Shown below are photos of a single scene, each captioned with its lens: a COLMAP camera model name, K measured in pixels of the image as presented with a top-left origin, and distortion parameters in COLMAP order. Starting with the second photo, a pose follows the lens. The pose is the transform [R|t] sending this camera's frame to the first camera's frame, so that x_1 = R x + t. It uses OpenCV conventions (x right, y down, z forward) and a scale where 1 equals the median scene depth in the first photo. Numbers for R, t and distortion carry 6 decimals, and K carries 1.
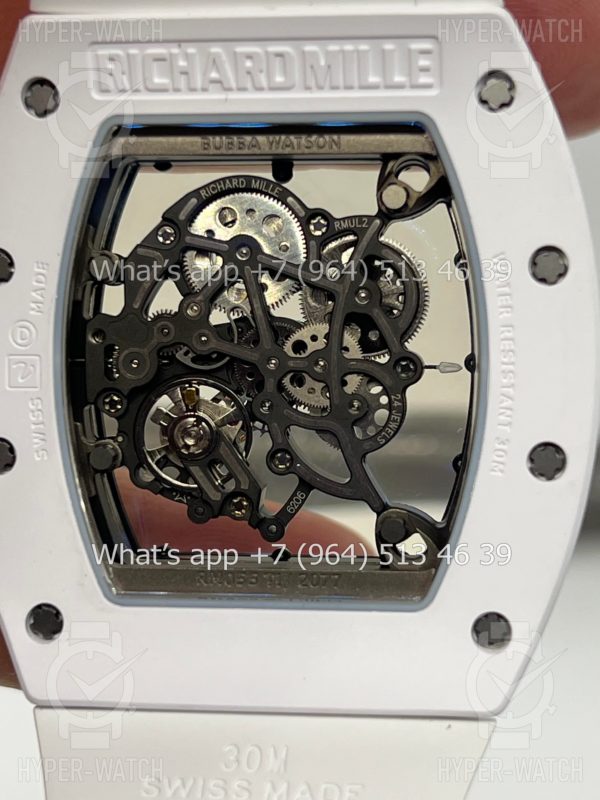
lens RADIAL K [[1906.9, 0, 304.8], [0, 1906.9, 400.6], [0, 0, 1]] dist [0.150702, 0.000000]
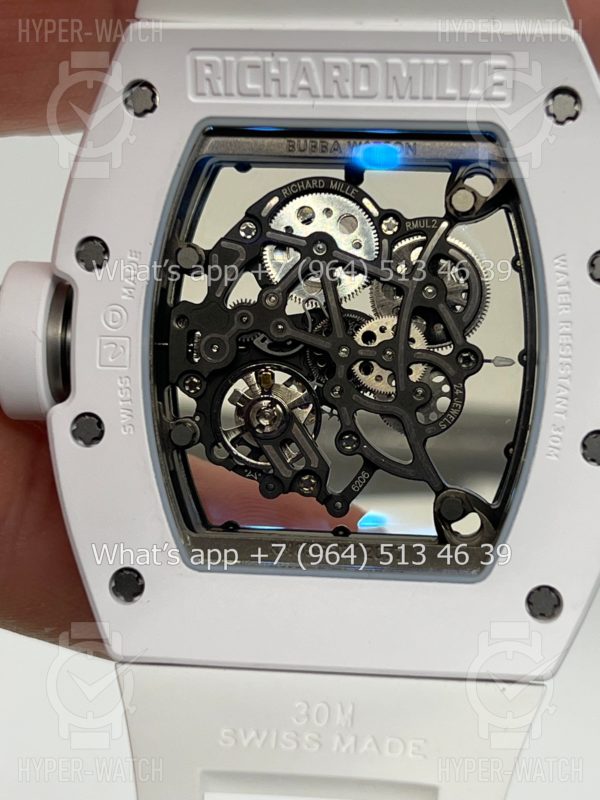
lens RADIAL K [[1906.9, 0, 298.4], [0, 1906.9, 404.5], [0, 0, 1]] dist [0.150702, 0.000000]
pose [[0.999019, 0.029977, 0.032591, -0.077892], [-0.029379, 0.999393, -0.018702, 0.031802], [-0.033132, 0.017726, 0.999294, -0.078424]]
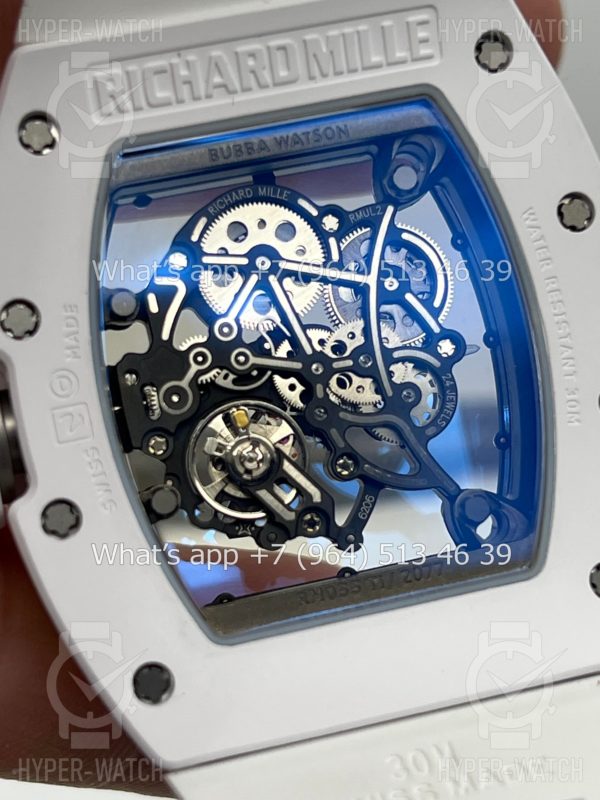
lens RADIAL K [[1906.9, 0, 295.7], [0, 1906.9, 405.7], [0, 0, 1]] dist [0.150702, 0.000000]
pose [[0.941490, -0.185987, 0.281081, -0.305588], [0.220995, 0.970320, -0.098186, 0.092273], [-0.254477, 0.154559, 0.954648, 0.085528]]
